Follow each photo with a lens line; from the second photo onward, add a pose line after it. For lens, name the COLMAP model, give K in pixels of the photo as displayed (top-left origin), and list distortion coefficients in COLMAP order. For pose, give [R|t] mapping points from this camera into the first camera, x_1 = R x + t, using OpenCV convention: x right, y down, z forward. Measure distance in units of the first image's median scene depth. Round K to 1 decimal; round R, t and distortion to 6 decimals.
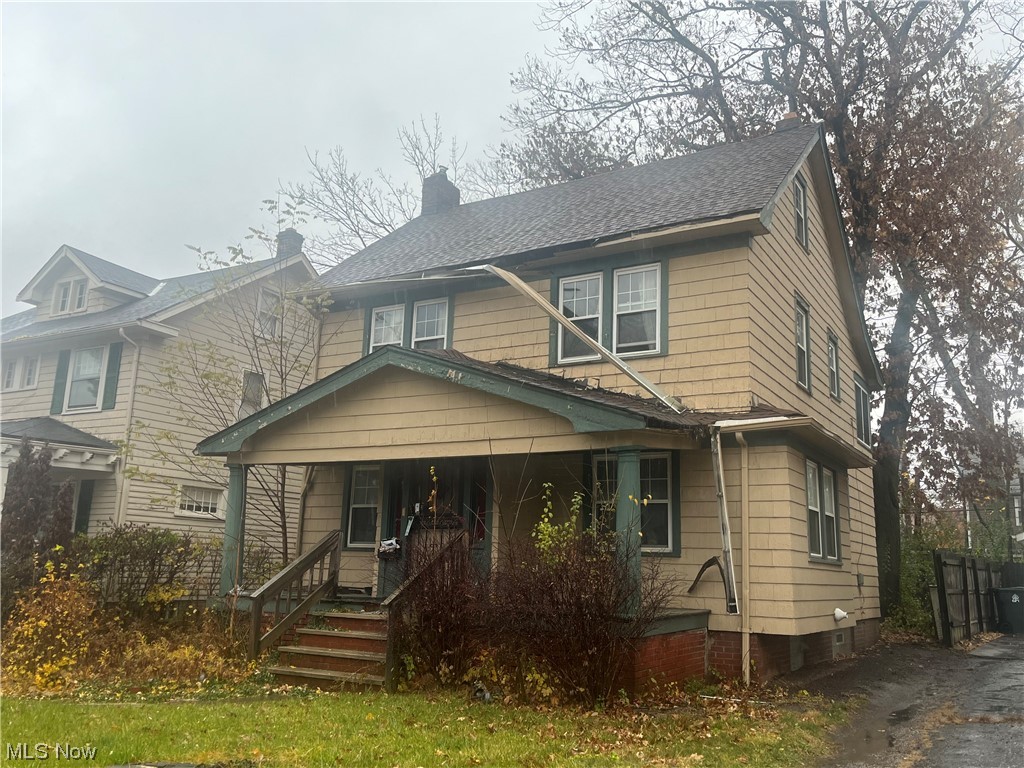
lens RADIAL K [[877.0, 0, 514.6], [0, 877.0, 379.0], [0, 0, 1]] dist [0.025697, -0.000128]
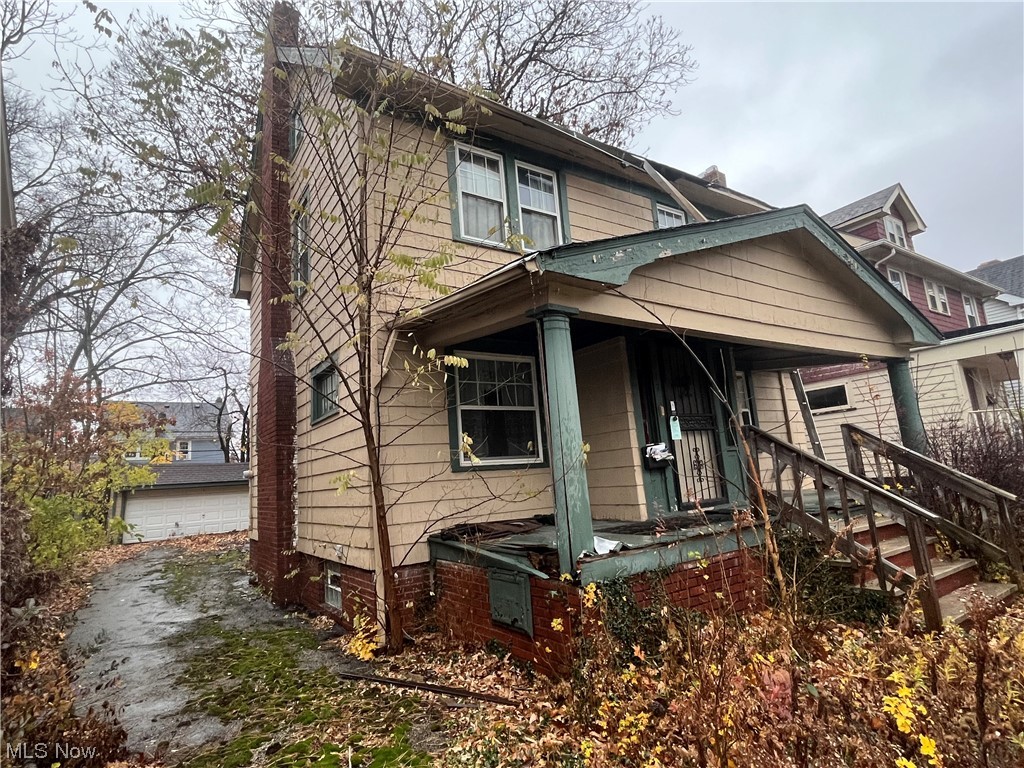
lens RADIAL K [[544.4, 0, 510.0], [0, 544.4, 389.2], [0, 0, 1]] dist [0.003563, 0.000127]
pose [[0.430801, 0.082317, 0.898685, -0.661344], [-0.105437, 0.993602, -0.040468, 0.171524], [-0.896267, -0.077321, 0.436724, 0.934816]]
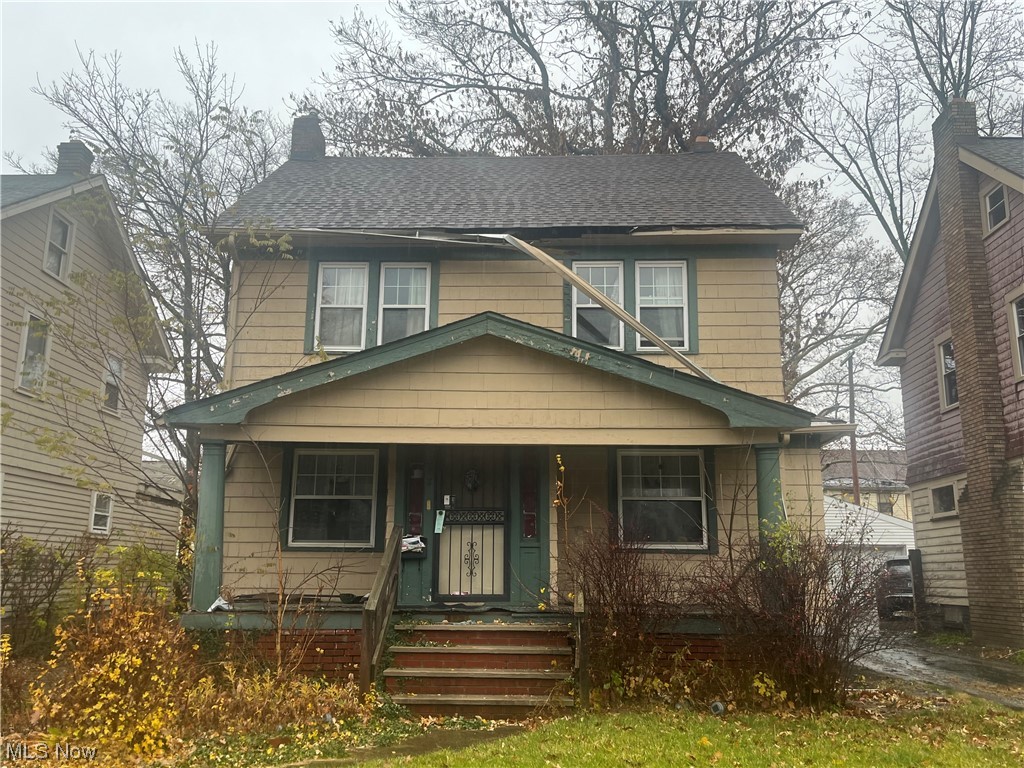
lens RADIAL K [[877.0, 0, 513.6], [0, 877.0, 385.7], [0, 0, 1]] dist [0.025697, -0.000128]
pose [[0.878180, 0.079180, 0.471730, -0.482824], [-0.084685, 0.996362, -0.009588, 0.036859], [-0.470773, -0.031528, 0.881691, 0.210786]]
